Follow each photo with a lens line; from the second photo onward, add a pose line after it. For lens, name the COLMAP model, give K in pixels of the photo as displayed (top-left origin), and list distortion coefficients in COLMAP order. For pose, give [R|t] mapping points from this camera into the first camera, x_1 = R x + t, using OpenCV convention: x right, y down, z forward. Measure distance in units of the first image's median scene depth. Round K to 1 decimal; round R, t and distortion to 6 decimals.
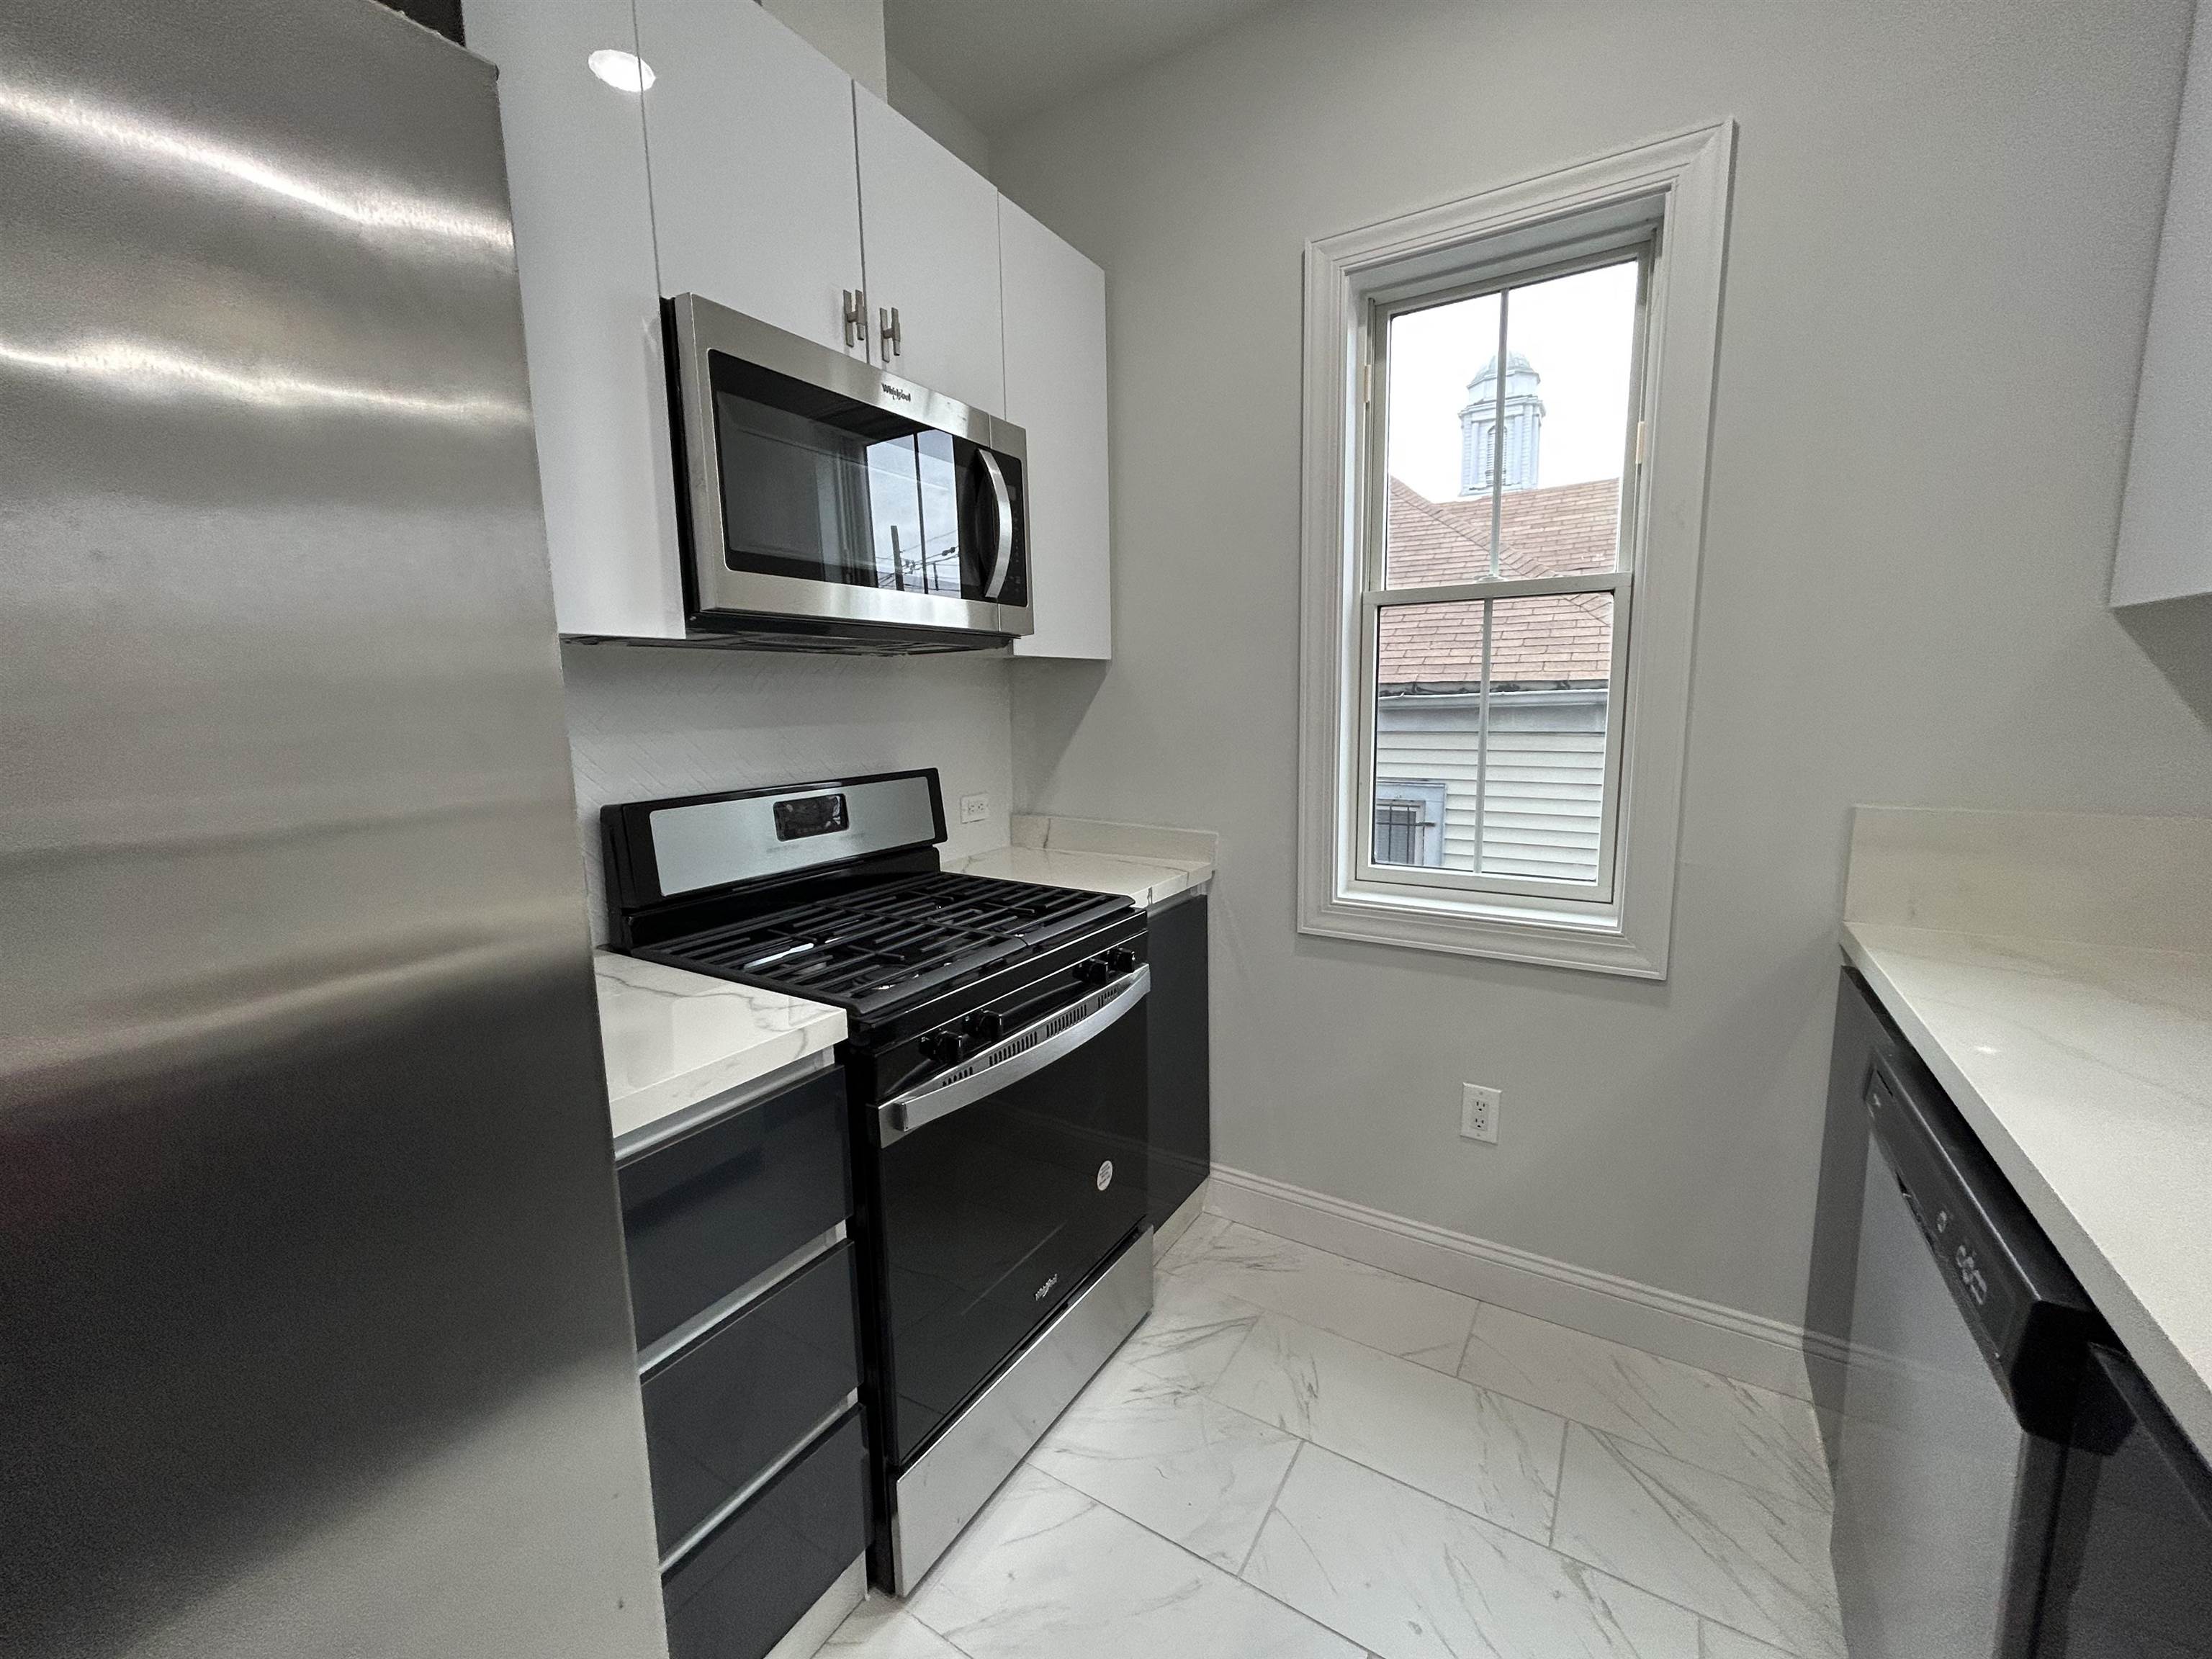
lens RADIAL K [[888.0, 0, 1104.2], [0, 888.0, 829.4], [0, 0, 1]] dist [-0.001010, 0.000268]
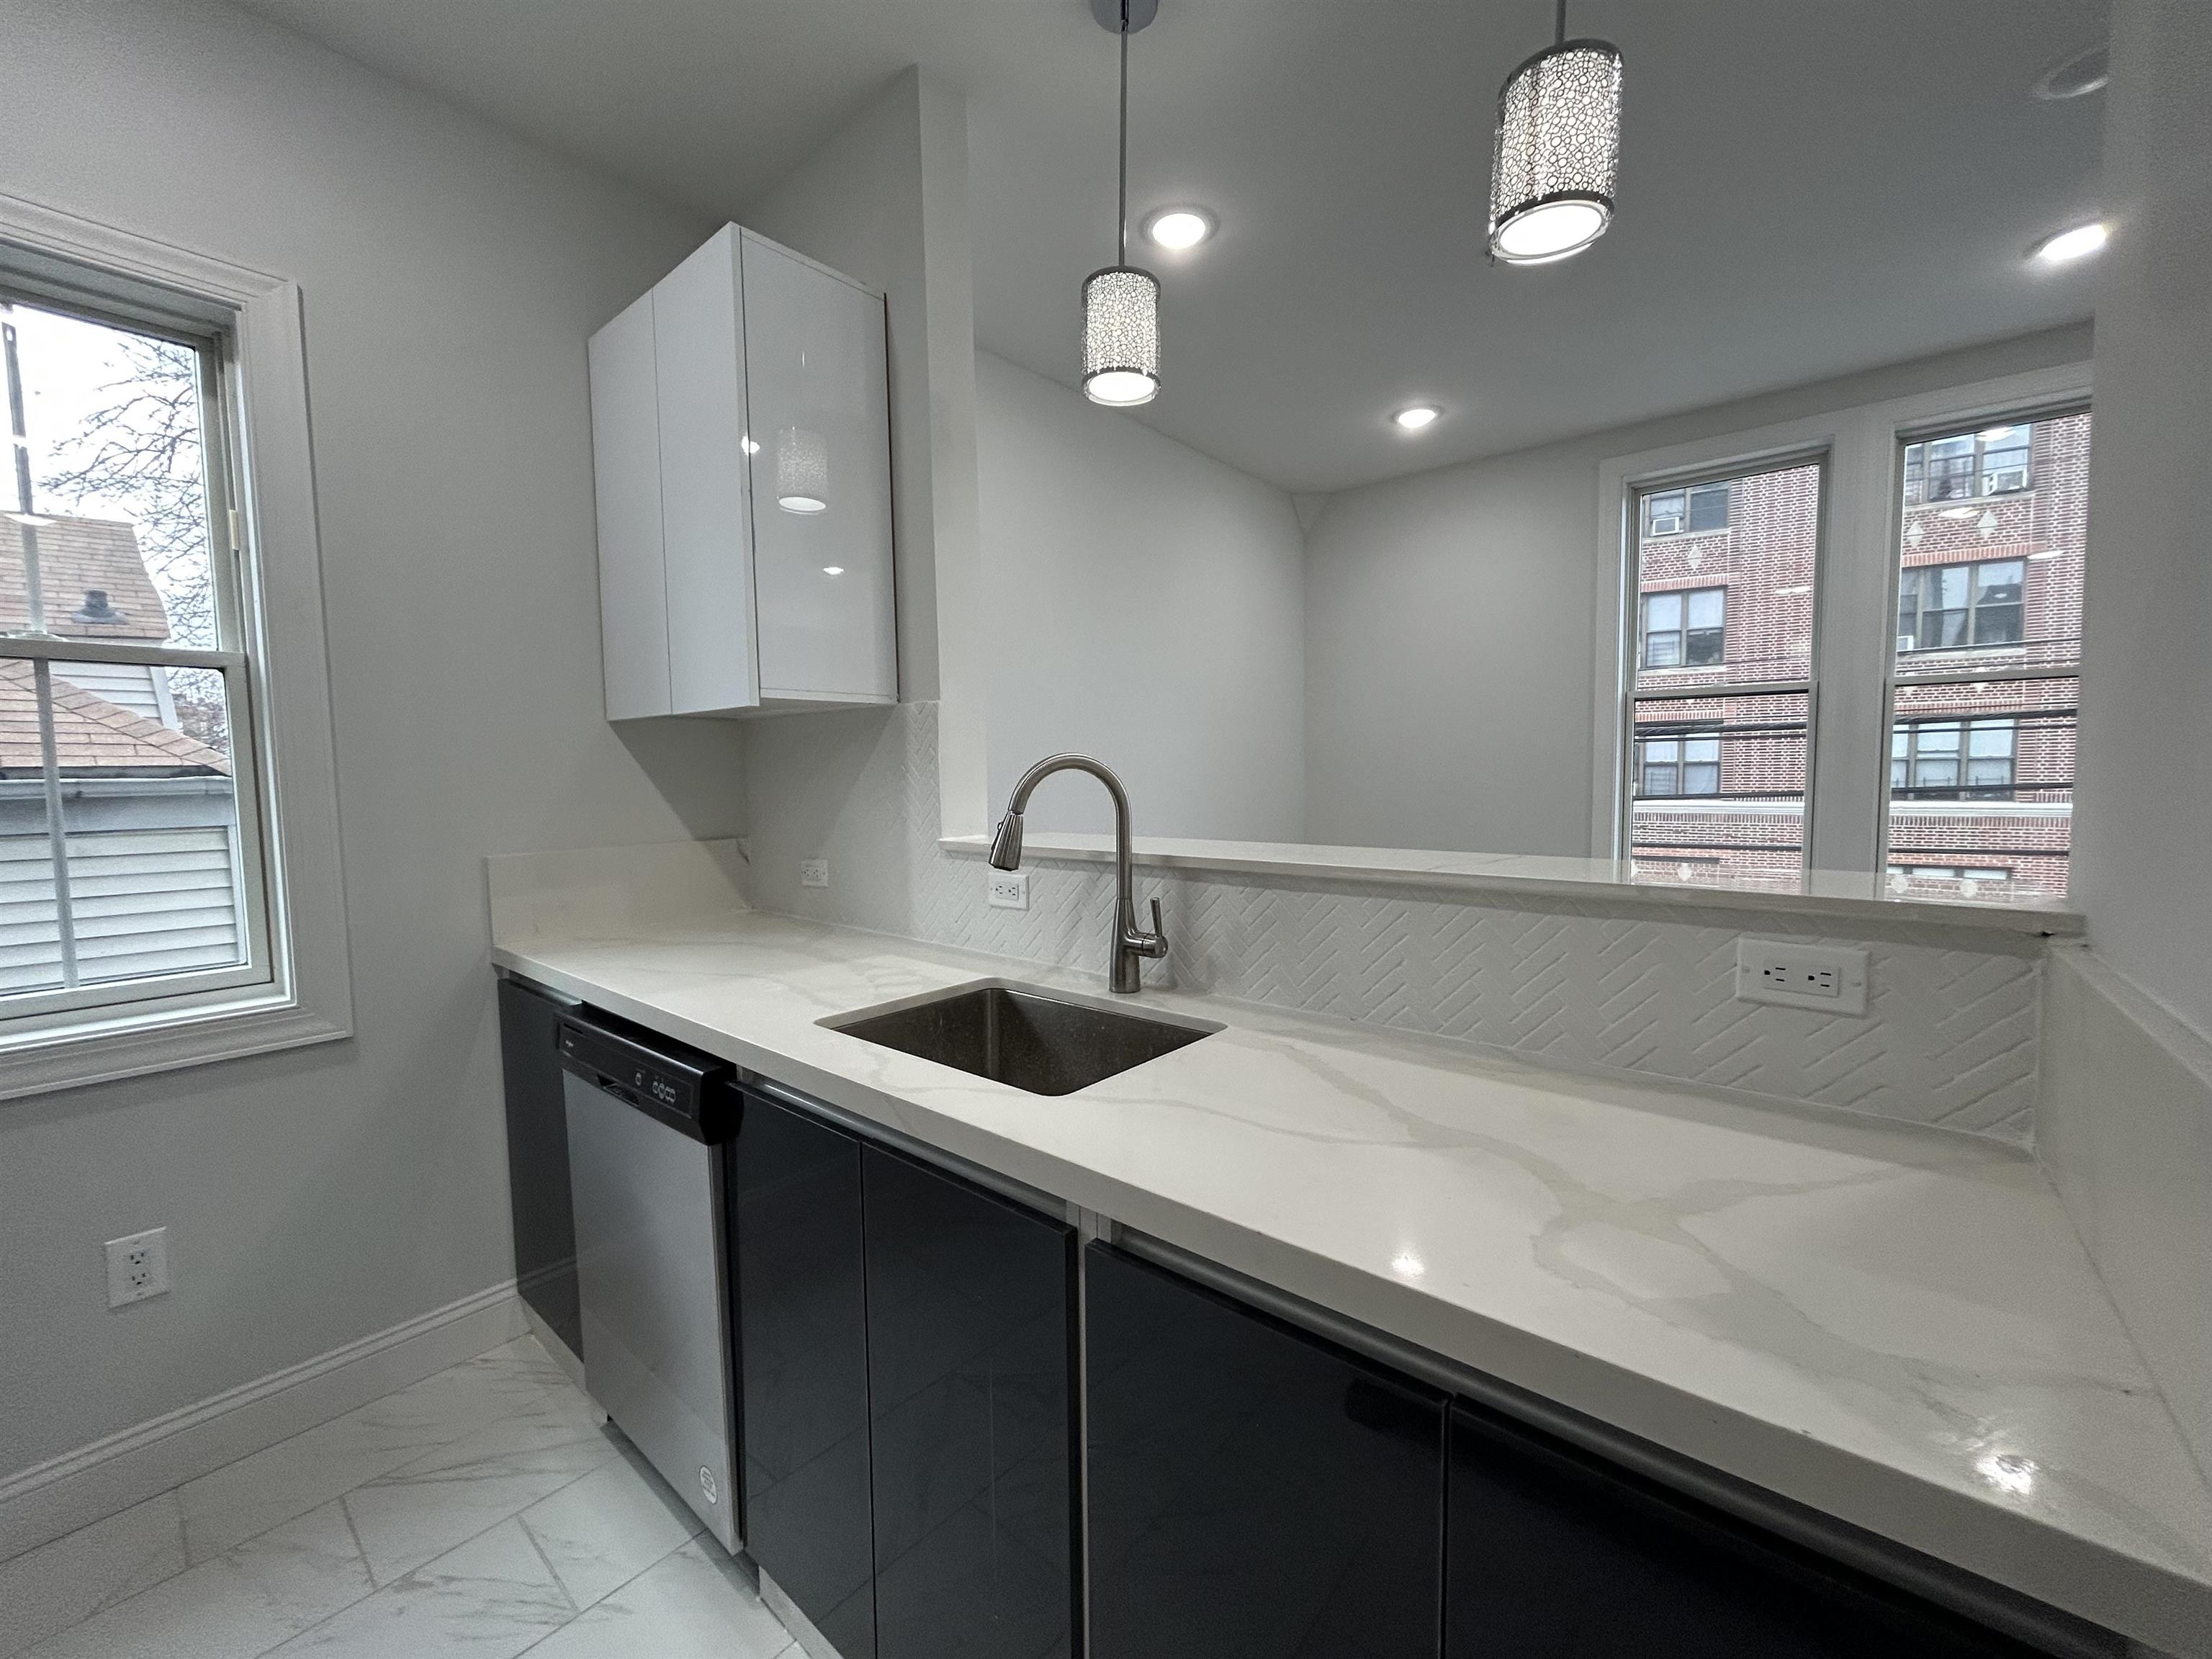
lens RADIAL K [[888.0, 0, 1104.2], [0, 888.0, 829.4], [0, 0, 1]] dist [-0.001010, 0.000268]
pose [[0.149298, -0.049322, 0.987561, -0.275955], [0.155689, 0.987470, 0.025780, 0.036290], [-0.976458, 0.149904, 0.155106, -0.091354]]
